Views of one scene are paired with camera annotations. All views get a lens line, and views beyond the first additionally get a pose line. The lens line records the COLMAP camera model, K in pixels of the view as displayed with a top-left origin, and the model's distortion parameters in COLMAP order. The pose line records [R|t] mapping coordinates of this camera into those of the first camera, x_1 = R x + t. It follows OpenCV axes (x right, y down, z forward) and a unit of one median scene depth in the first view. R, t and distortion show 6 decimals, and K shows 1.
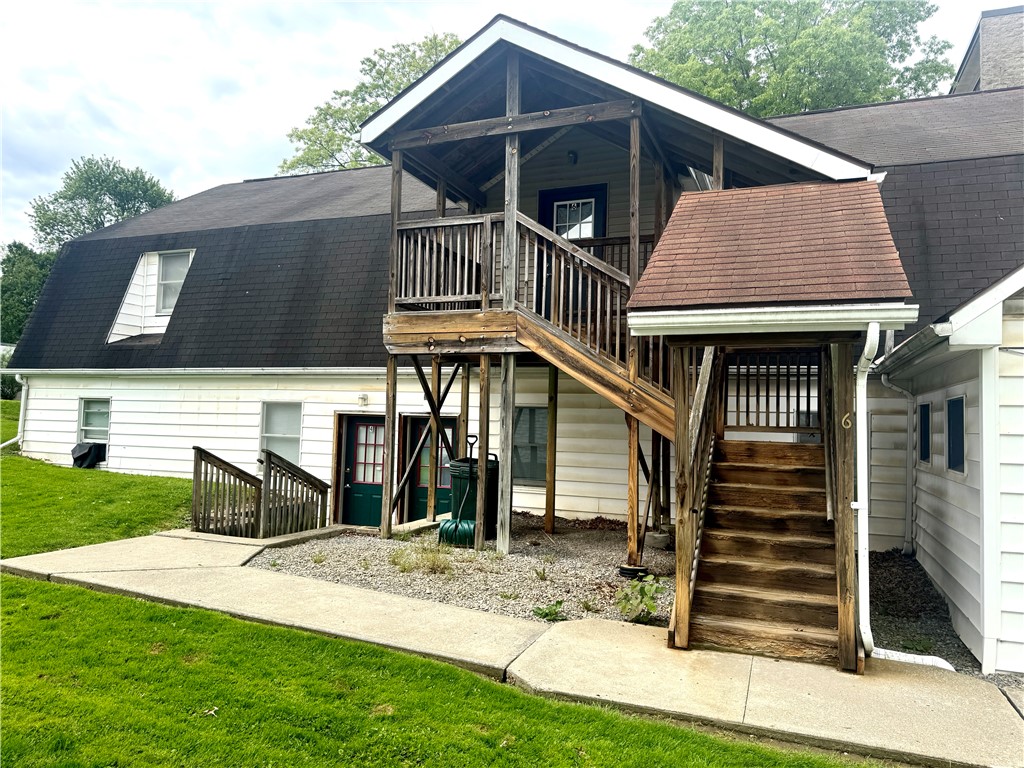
lens RADIAL K [[725.4, 0, 511.0], [0, 725.4, 390.9], [0, 0, 1]] dist [0.025843, -0.016174]
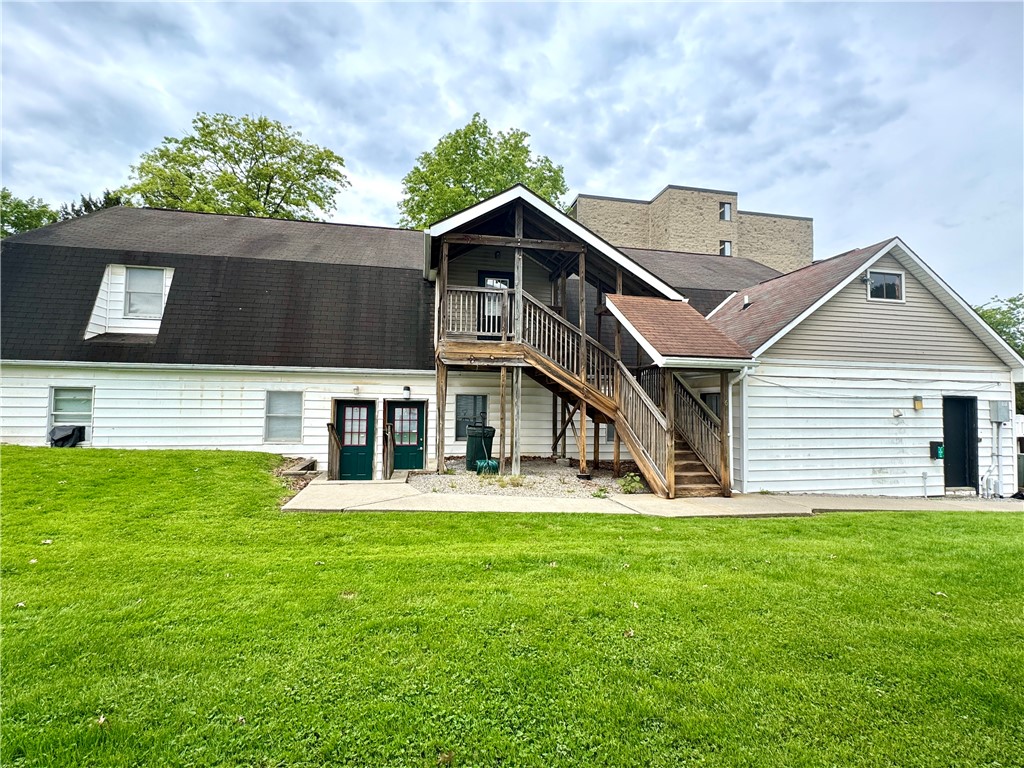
lens RADIAL K [[482.1, 0, 513.1], [0, 482.1, 383.4], [0, 0, 1]] dist [-0.017403, 0.000334]
pose [[0.836981, 0.009166, 0.547155, -0.476484], [-0.013875, 0.999894, 0.004474, -0.010128], [-0.547056, -0.011337, 0.837019, -0.010788]]
